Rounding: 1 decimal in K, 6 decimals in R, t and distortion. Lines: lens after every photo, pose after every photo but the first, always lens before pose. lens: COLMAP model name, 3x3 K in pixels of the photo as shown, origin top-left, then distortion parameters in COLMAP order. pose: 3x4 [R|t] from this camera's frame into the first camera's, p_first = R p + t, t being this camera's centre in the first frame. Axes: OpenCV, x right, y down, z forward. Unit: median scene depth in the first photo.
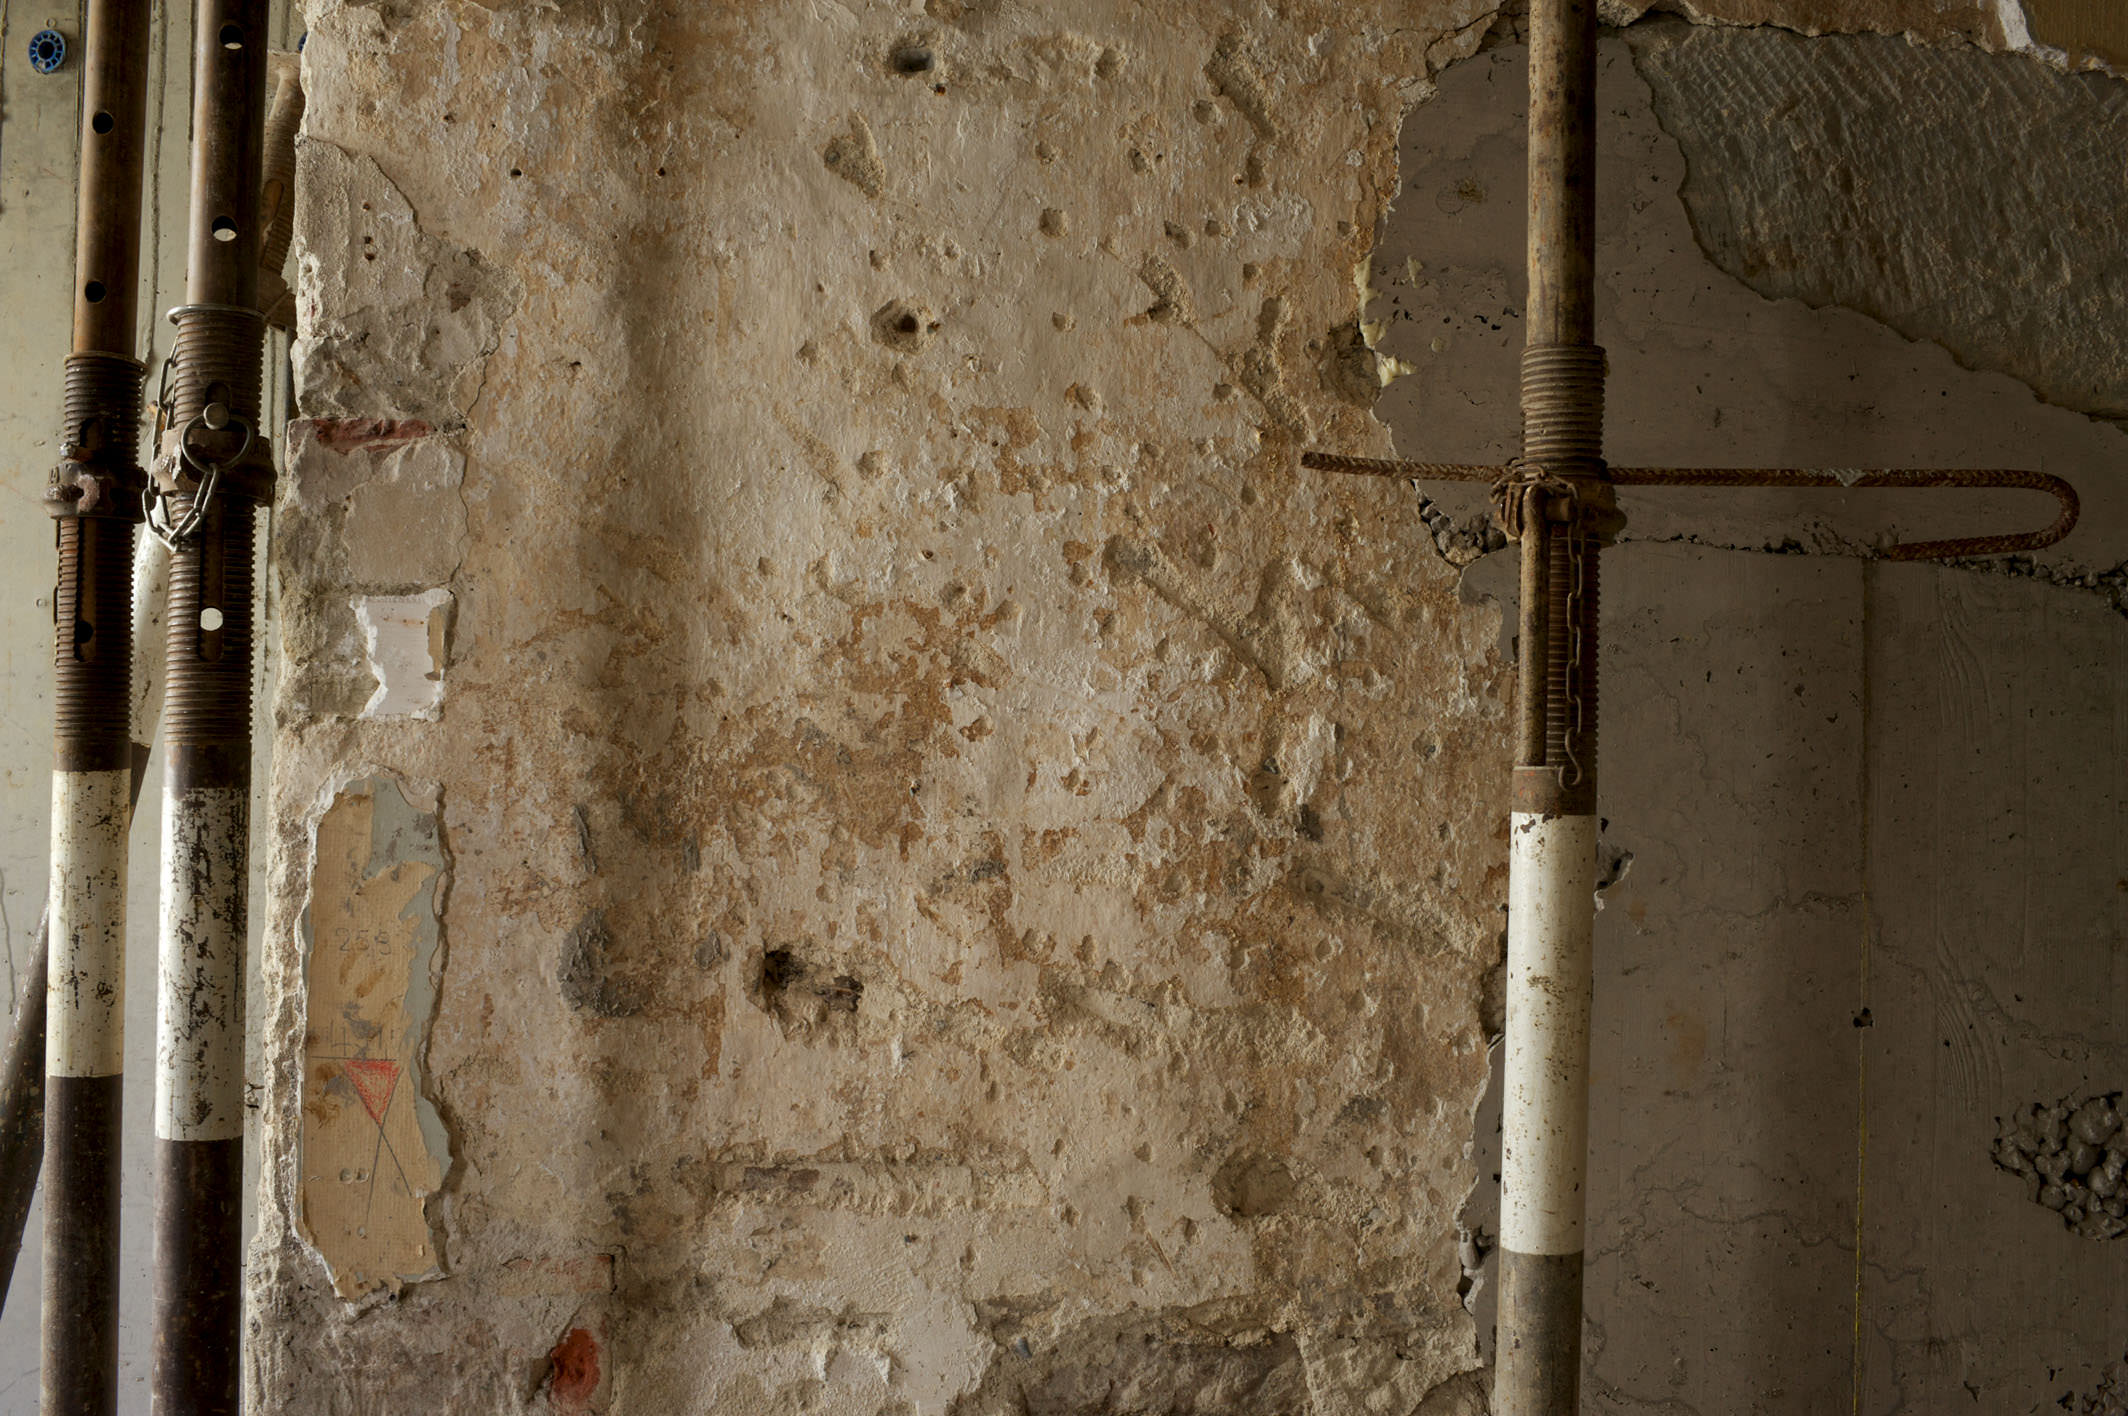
lens RADIAL K [[2137.1, 0, 1072.0], [0, 2137.1, 703.9], [0, 0, 1]] dist [-0.060690, 0.000000]
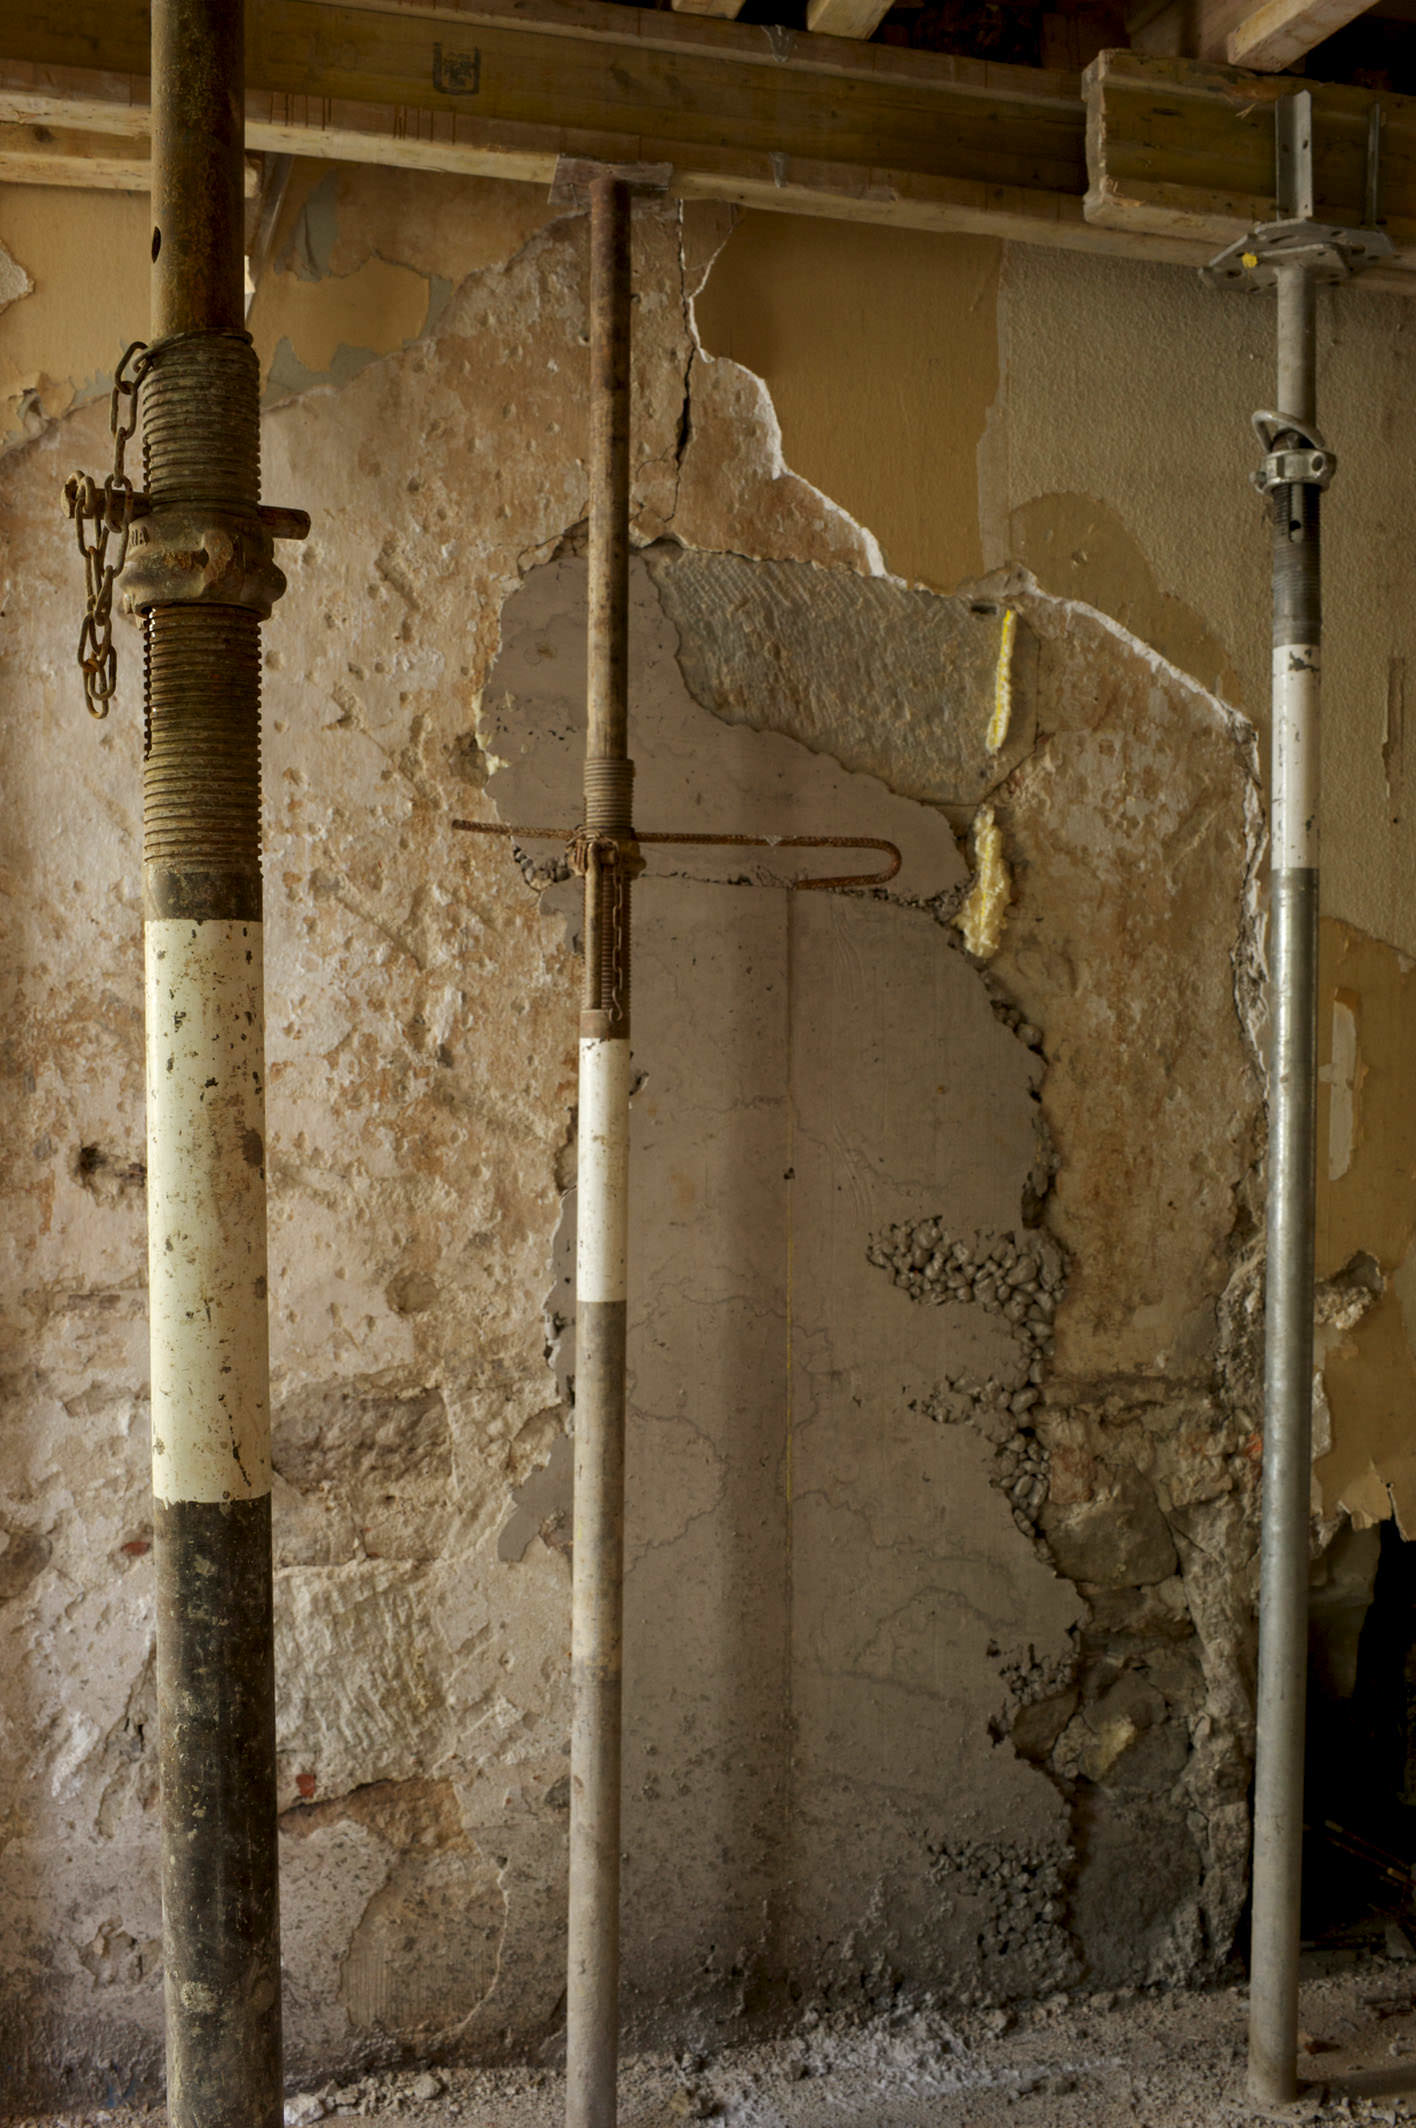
lens RADIAL K [[2137.1, 0, 707.8], [0, 2137.1, 1060.3], [0, 0, 1]] dist [-0.060690, 0.000000]
pose [[0.956097, -0.011151, 0.292837, -0.160002], [0.007673, 0.999886, 0.013024, 0.040054], [-0.292949, -0.010205, 0.956074, -0.533066]]
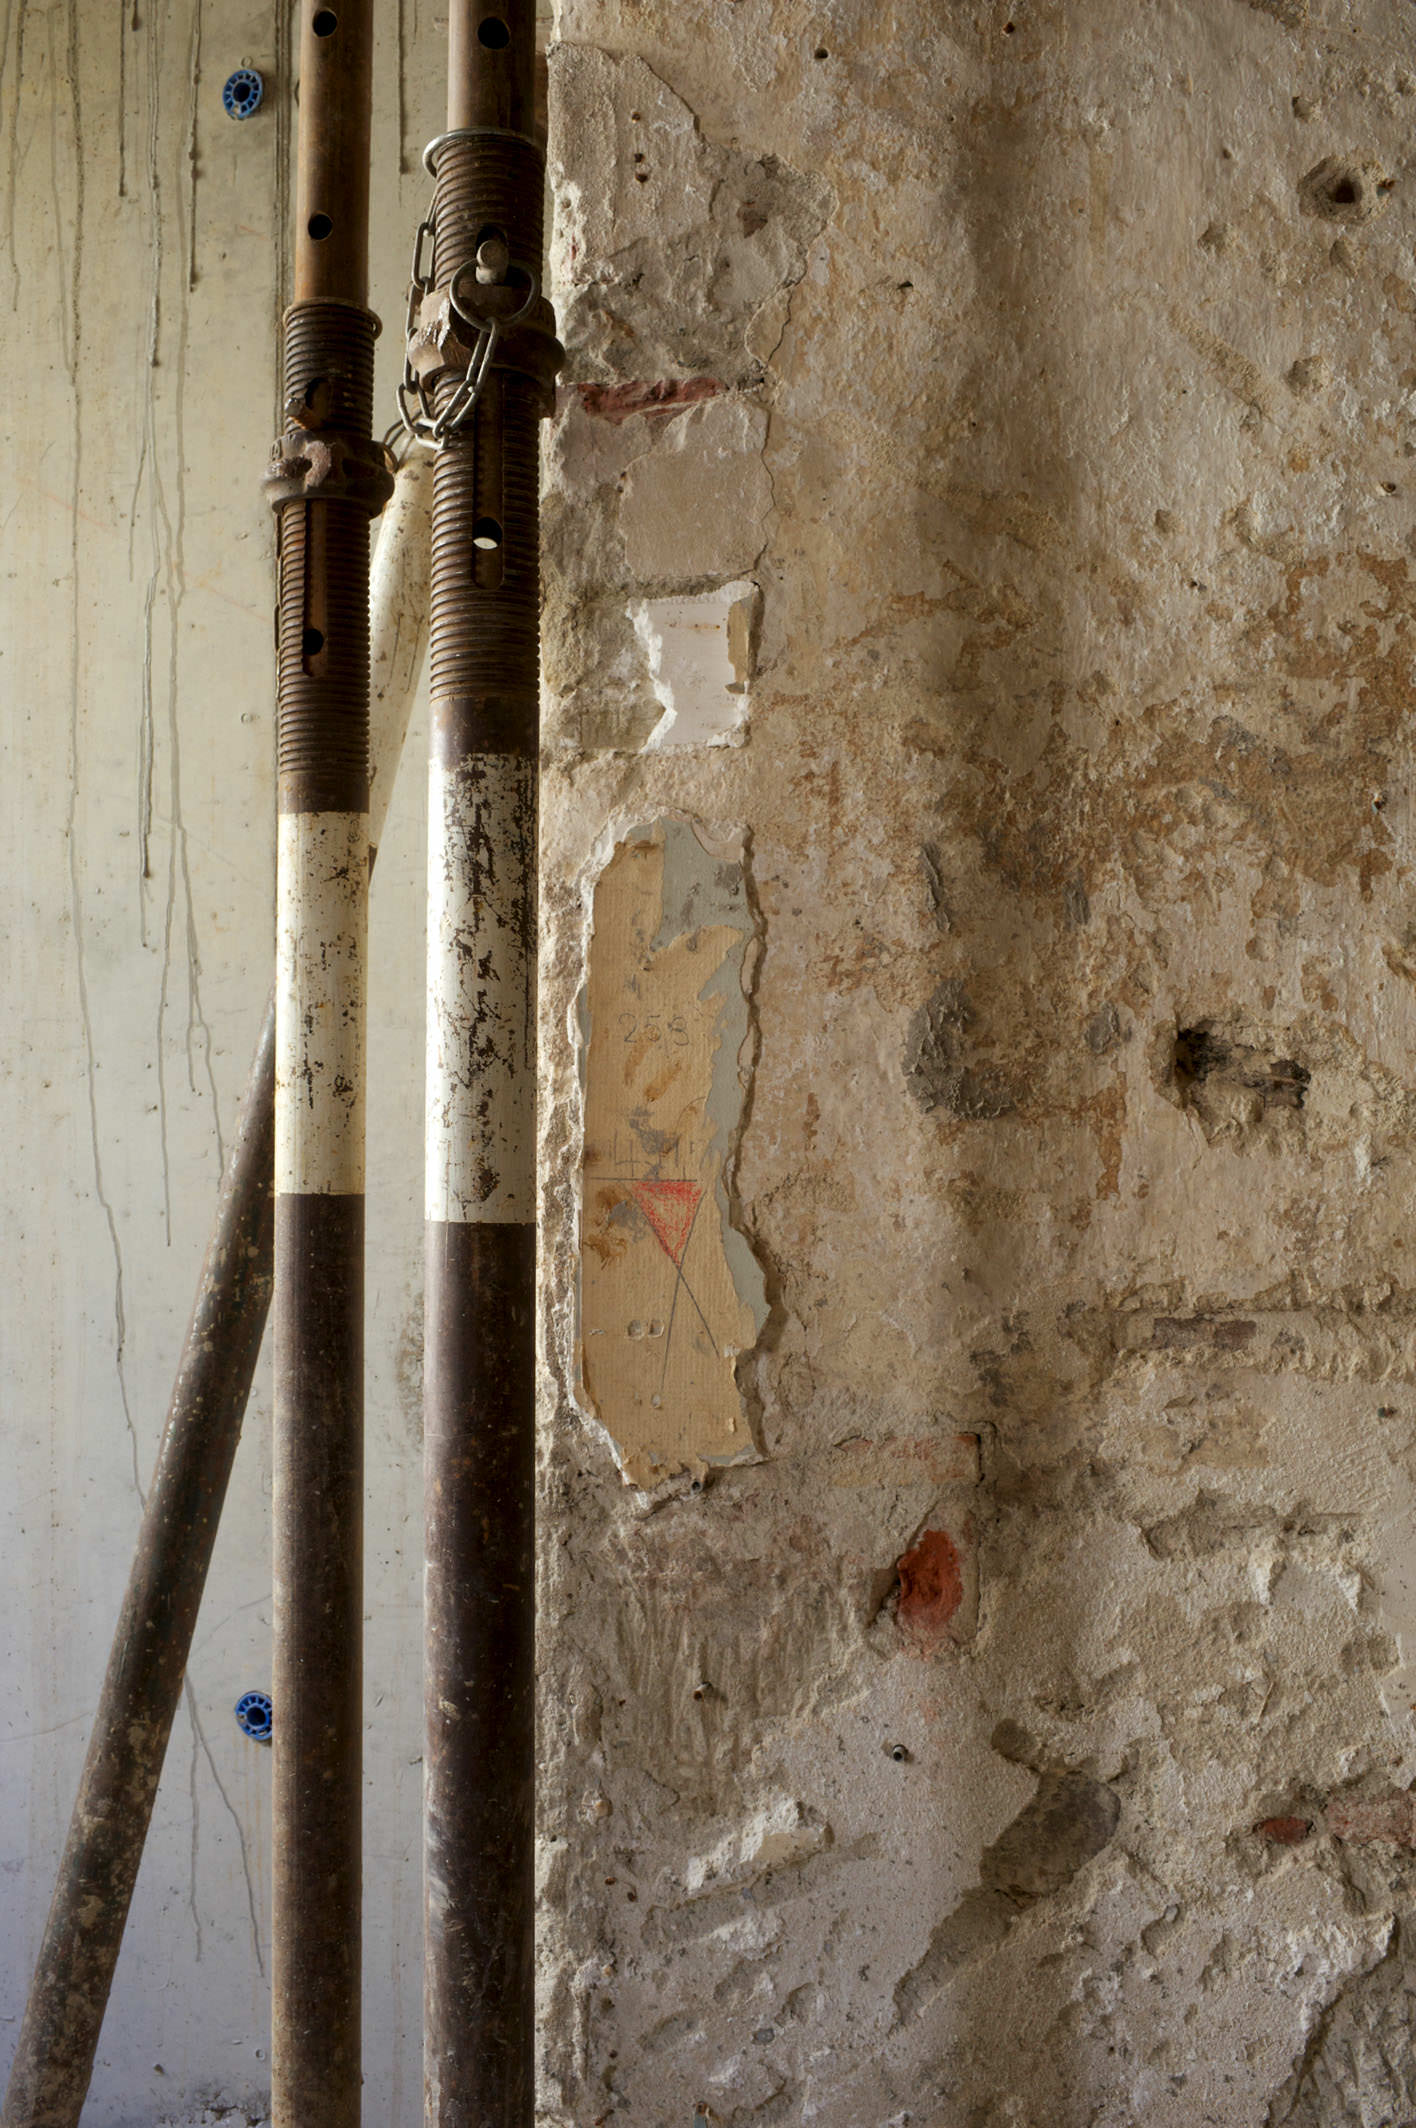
lens RADIAL K [[2137.1, 0, 722.0], [0, 2137.1, 1064.7], [0, 0, 1]] dist [-0.060690, 0.000000]
pose [[0.975403, -0.019494, -0.219567, -0.136013], [0.019050, 0.999810, -0.004140, 0.128877], [0.219606, -0.000144, 0.975589, 0.232663]]
